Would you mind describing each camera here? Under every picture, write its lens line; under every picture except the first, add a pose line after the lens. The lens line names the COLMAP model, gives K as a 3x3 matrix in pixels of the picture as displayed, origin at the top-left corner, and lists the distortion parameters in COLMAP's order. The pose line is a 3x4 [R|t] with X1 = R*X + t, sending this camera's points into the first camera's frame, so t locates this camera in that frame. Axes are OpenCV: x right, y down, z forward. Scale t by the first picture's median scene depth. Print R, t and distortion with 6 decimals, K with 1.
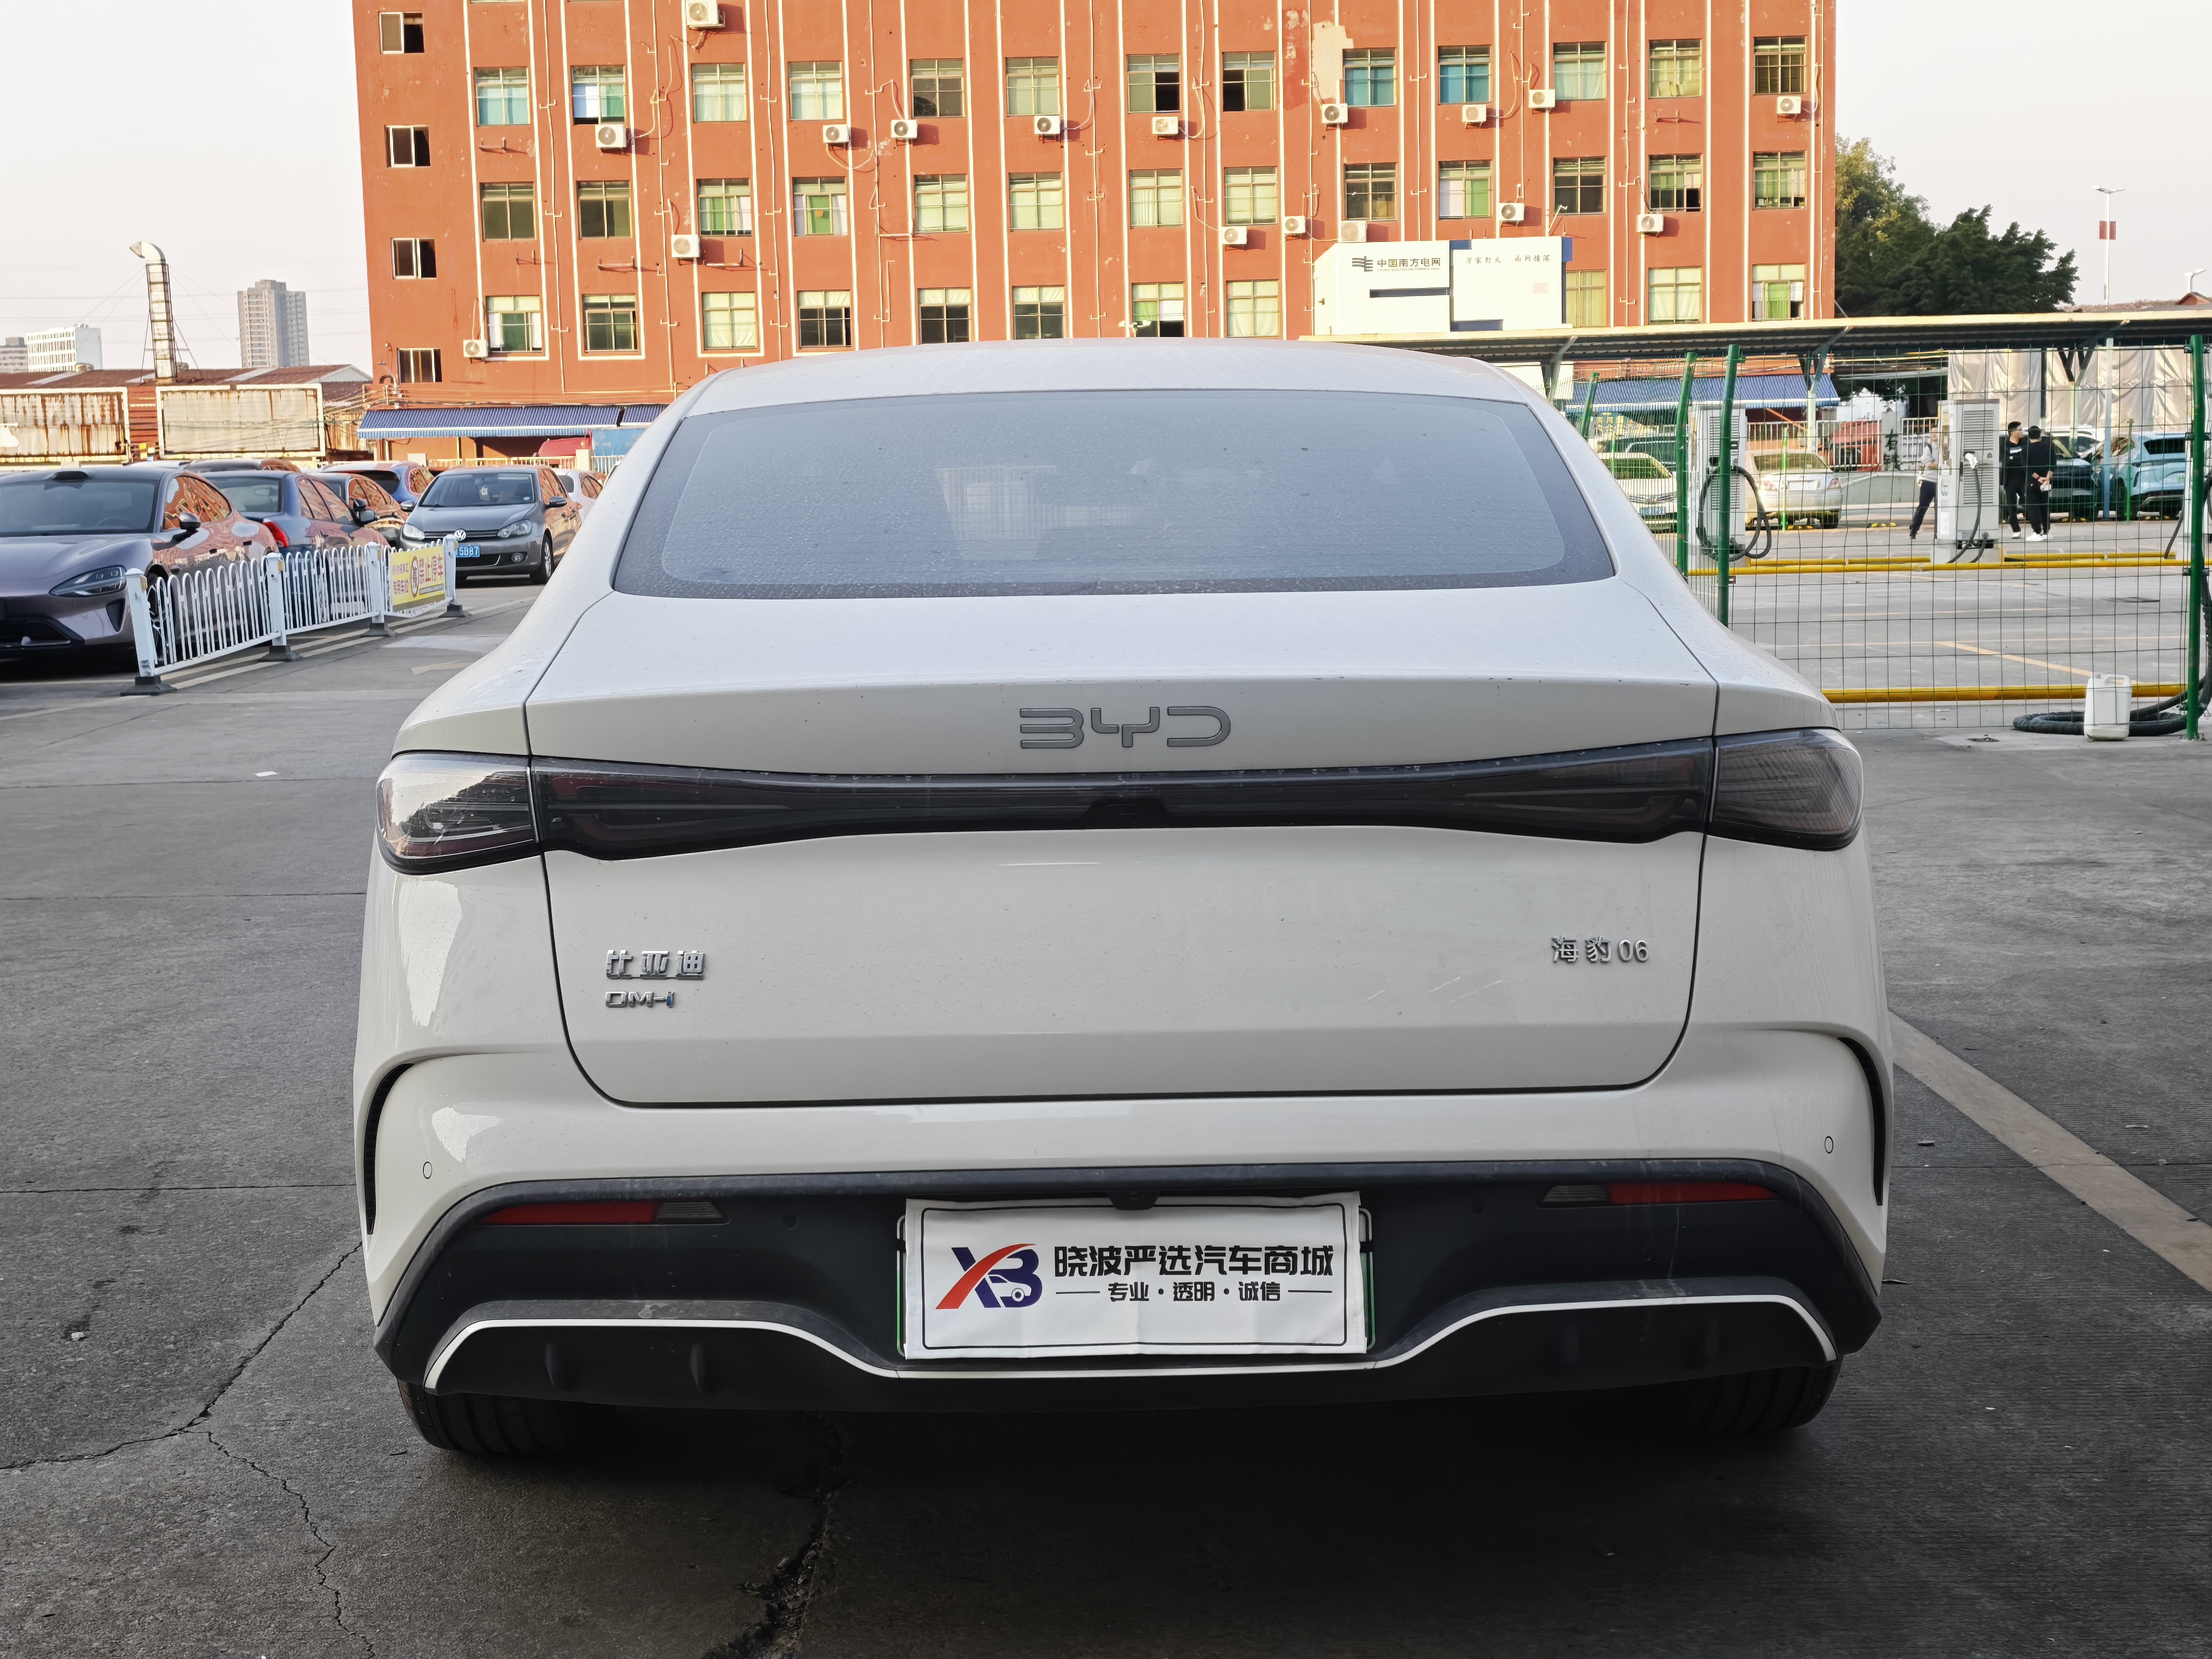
lens RADIAL K [[2962.6, 0, 1106.0], [0, 2962.6, 829.5], [0, 0, 1]] dist [0.217991, -0.775893]
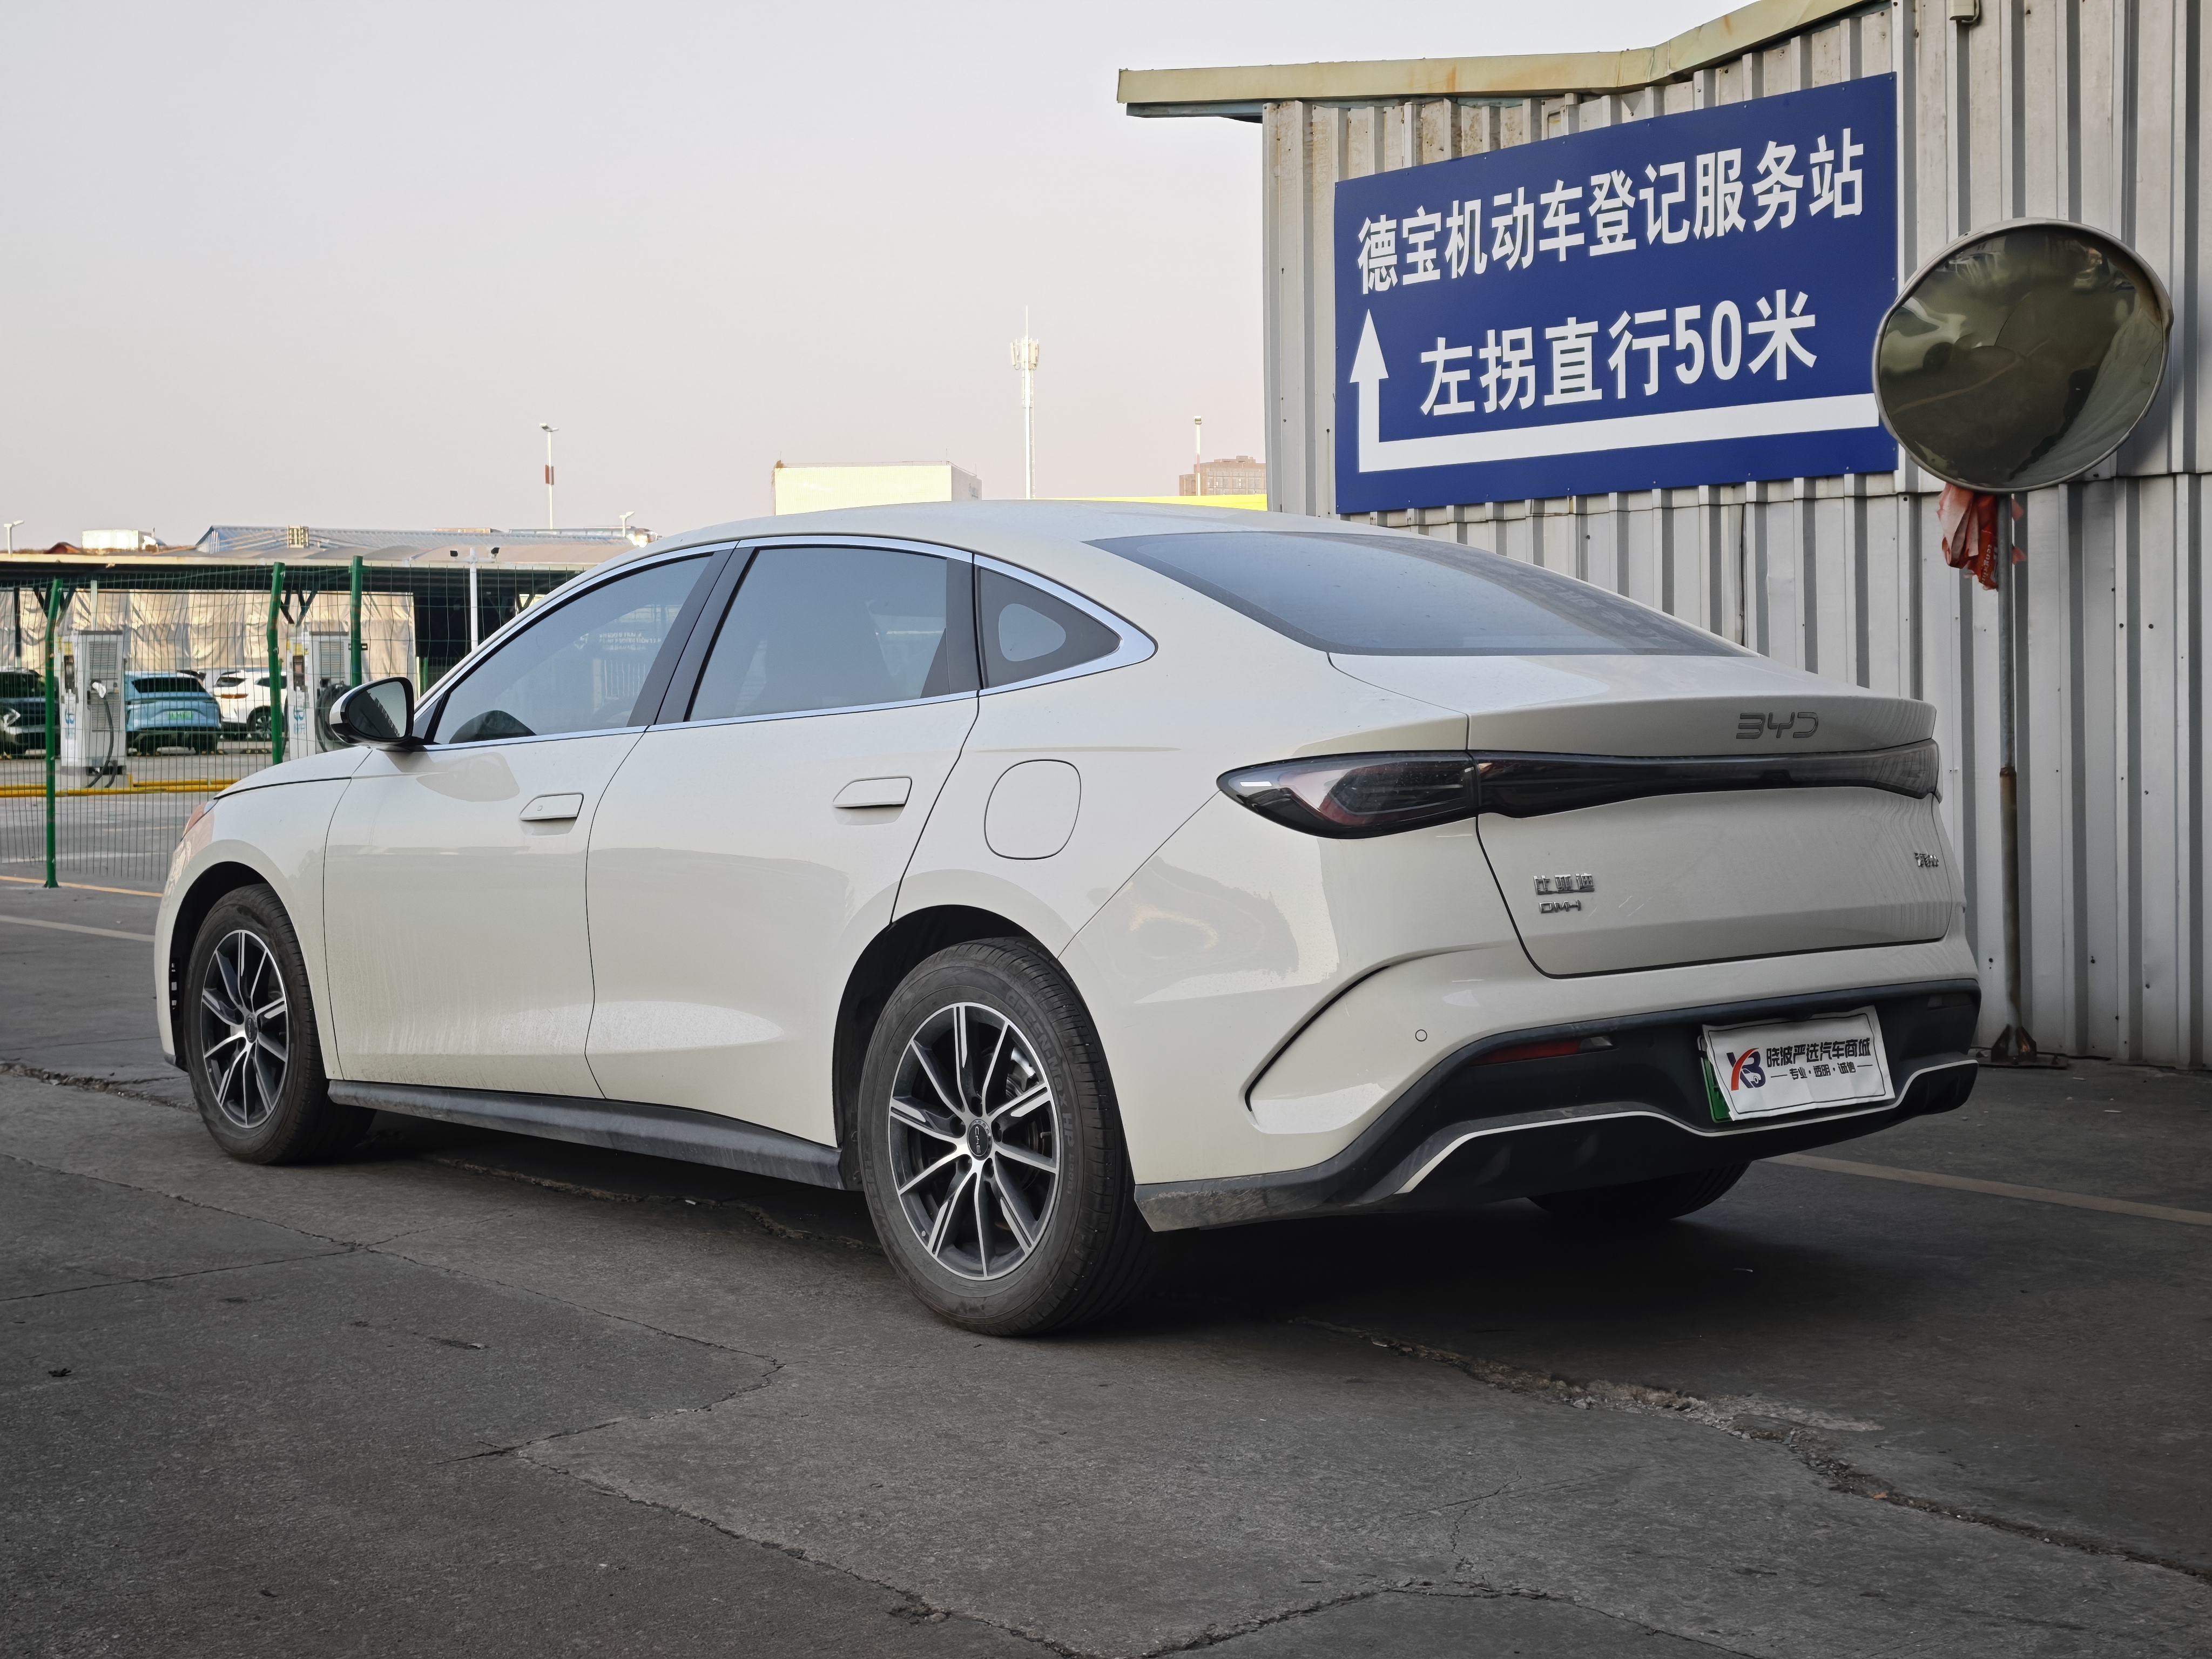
lens RADIAL K [[2962.6, 0, 1106.0], [0, 2962.6, 829.5], [0, 0, 1]] dist [0.217991, -0.775893]
pose [[0.762311, -0.018176, 0.646956, -1.288899], [0.071578, 0.995841, -0.056363, 0.085368], [-0.643241, 0.089274, 0.760441, -0.007148]]
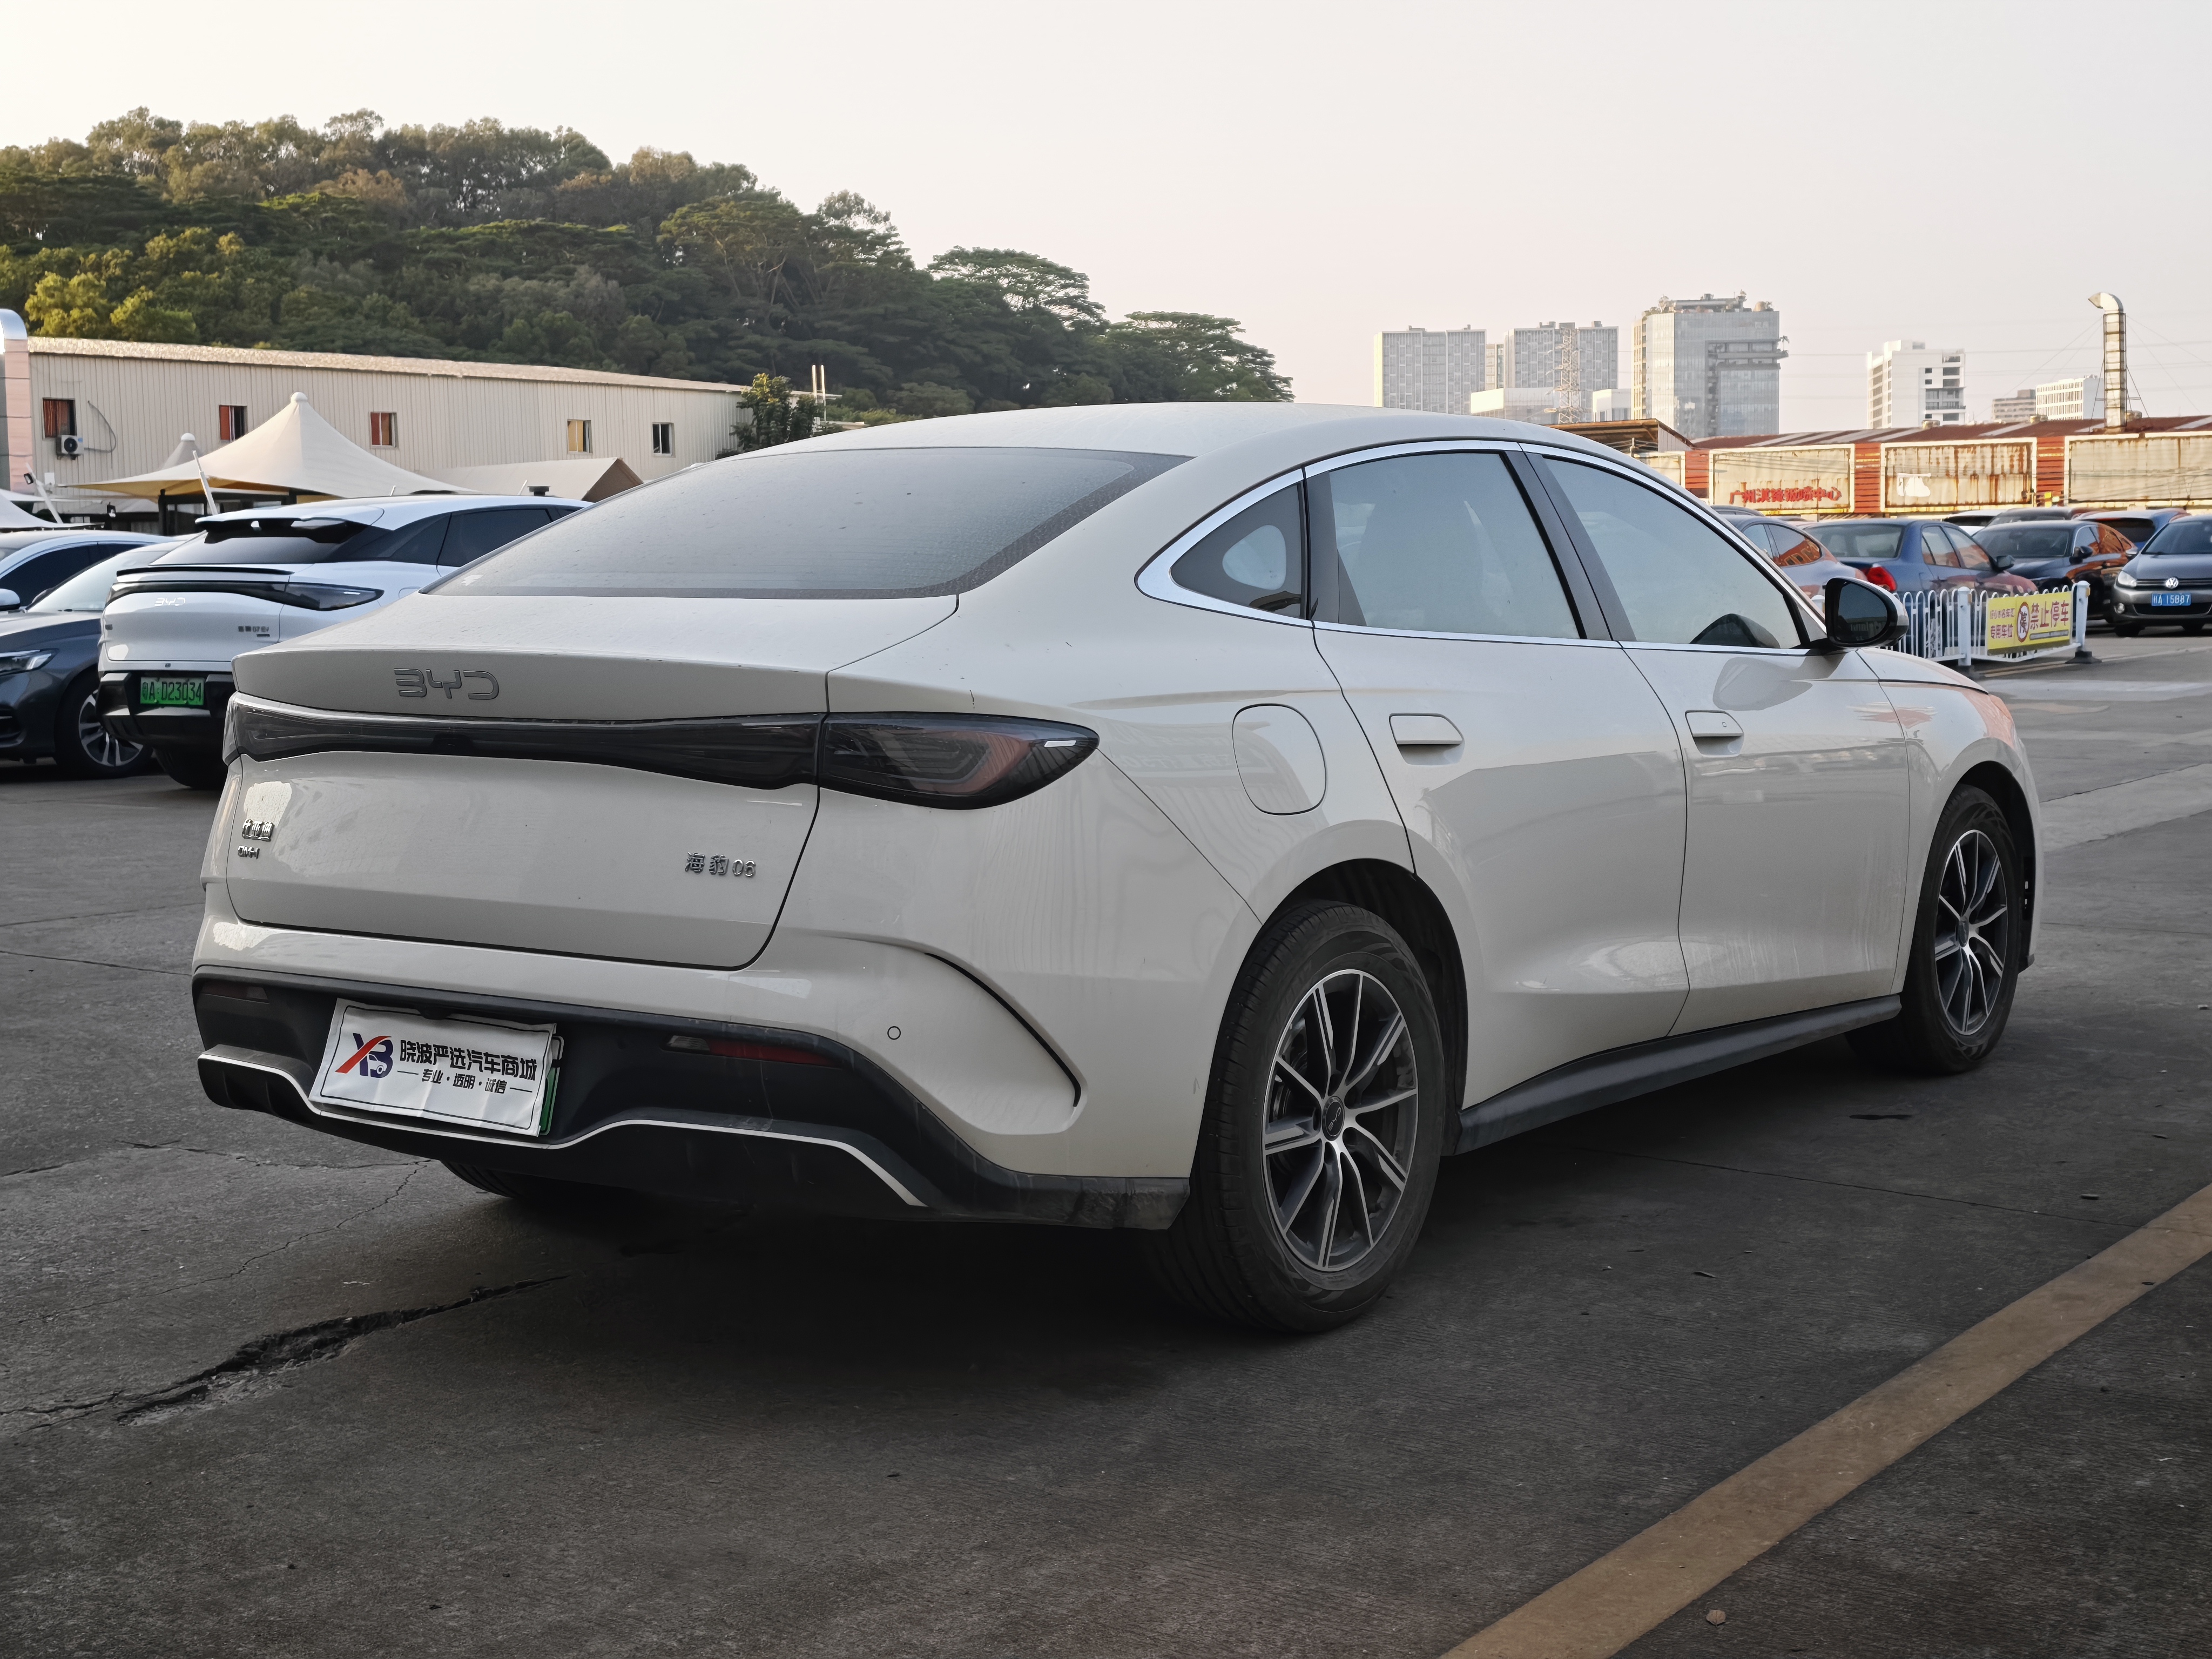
lens RADIAL K [[2962.6, 0, 1106.0], [0, 2962.6, 829.5], [0, 0, 1]] dist [0.217991, -0.775893]
pose [[0.803949, 0.063849, -0.591261, 1.083979], [-0.073373, 0.997273, 0.007927, 0.000854], [0.590155, 0.037010, 0.806441, 0.019559]]
